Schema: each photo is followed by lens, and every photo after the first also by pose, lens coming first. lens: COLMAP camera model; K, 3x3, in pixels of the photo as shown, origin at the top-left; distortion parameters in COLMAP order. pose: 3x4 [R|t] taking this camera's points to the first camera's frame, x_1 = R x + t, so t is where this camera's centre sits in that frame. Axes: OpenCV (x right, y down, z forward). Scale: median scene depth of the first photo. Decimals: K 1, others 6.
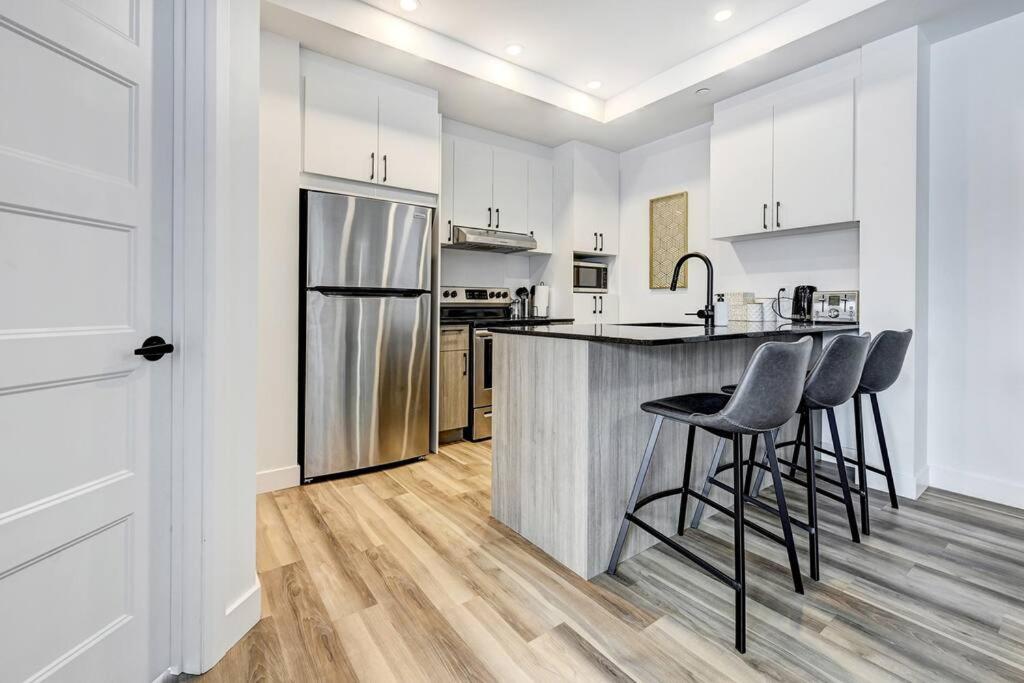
lens RADIAL K [[445.4, 0, 505.7], [0, 445.4, 306.0], [0, 0, 1]] dist [-0.001800, -0.000217]
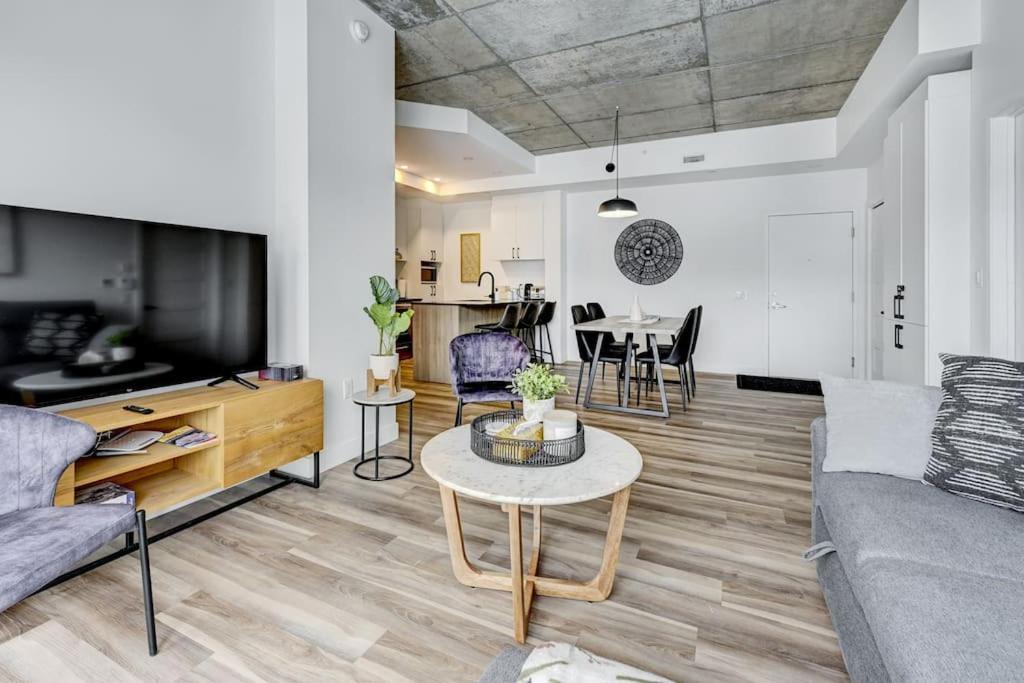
lens RADIAL K [[457.9, 0, 501.3], [0, 457.9, 290.8], [0, 0, 1]] dist [0.004284, -0.001233]
pose [[0.887305, -0.002138, 0.461178, -0.597208], [-0.003041, 0.999940, 0.010487, -0.033098], [-0.461173, -0.010708, 0.887246, -1.138298]]
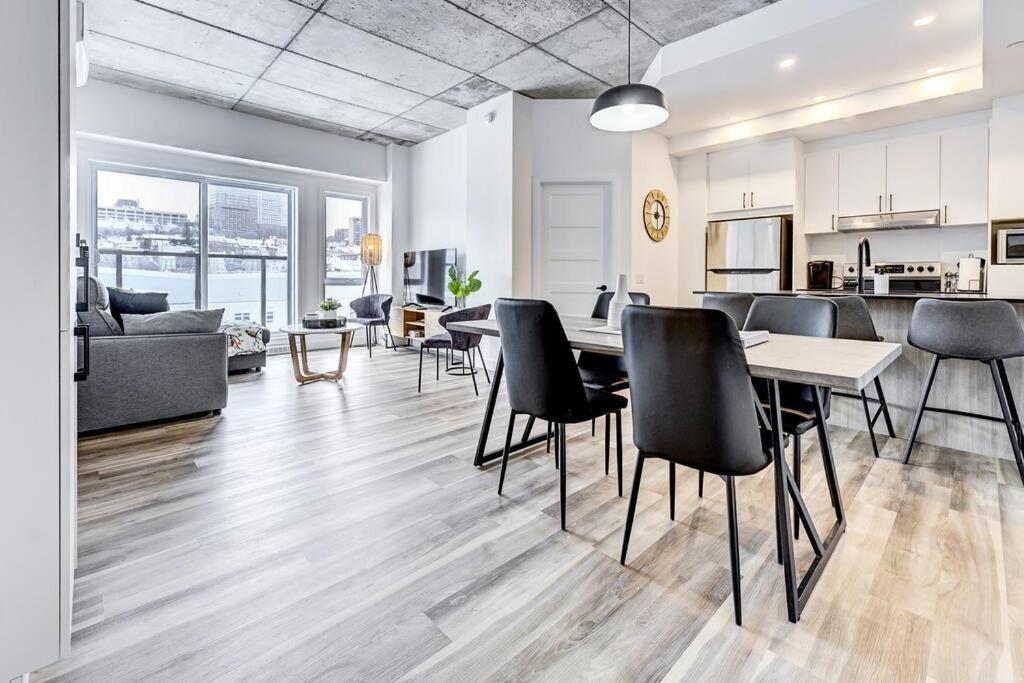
lens RADIAL K [[457.9, 0, 511.1], [0, 457.9, 285.8], [0, 0, 1]] dist [0.004284, -0.001233]
pose [[0.119997, 0.010525, -0.992718, 1.435277], [-0.004935, 0.999938, 0.010005, 0.013454], [0.992762, 0.003699, 0.120042, -0.150881]]
